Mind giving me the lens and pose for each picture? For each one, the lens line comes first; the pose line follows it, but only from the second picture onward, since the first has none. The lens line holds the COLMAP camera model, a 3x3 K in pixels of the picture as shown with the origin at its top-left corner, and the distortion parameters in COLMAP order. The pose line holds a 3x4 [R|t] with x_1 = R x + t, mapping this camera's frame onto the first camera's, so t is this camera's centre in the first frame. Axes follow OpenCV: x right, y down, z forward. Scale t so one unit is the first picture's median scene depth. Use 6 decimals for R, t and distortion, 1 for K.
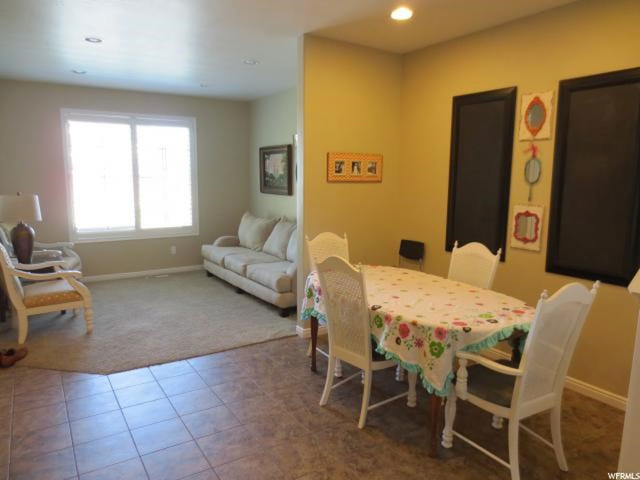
lens RADIAL K [[447.3, 0, 313.1], [0, 447.3, 240.5], [0, 0, 1]] dist [-0.003886, -0.000027]
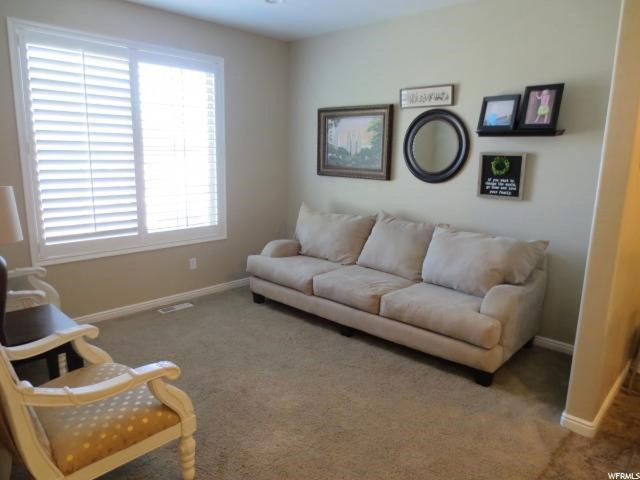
lens RADIAL K [[447.3, 0, 313.1], [0, 447.3, 240.5], [0, 0, 1]] dist [-0.003886, -0.000027]
pose [[0.970792, -0.032381, 0.237727, -0.365351], [0.020039, 0.998332, 0.054152, -0.053682], [-0.239084, -0.047807, 0.969821, 0.404769]]
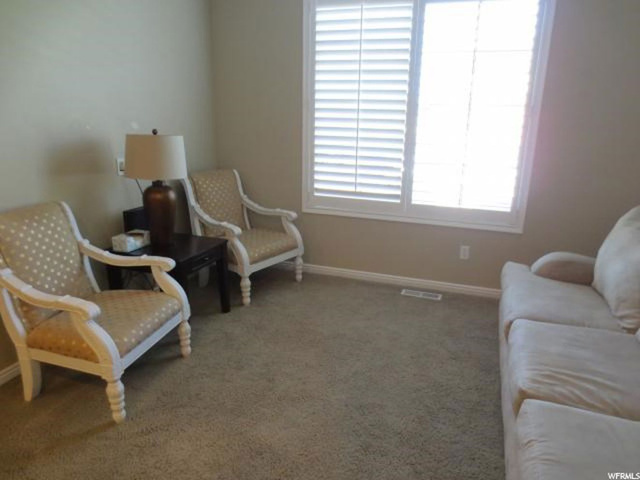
lens RADIAL K [[460.1, 0, 320.0], [0, 460.1, 240.0], [0, 0, 1]] dist [-0.007928, -0.001361]
pose [[0.640451, 0.230761, -0.732511, -0.034032], [-0.131899, 0.972669, 0.191096, -0.090643], [0.756588, -0.025770, 0.653384, 0.636423]]
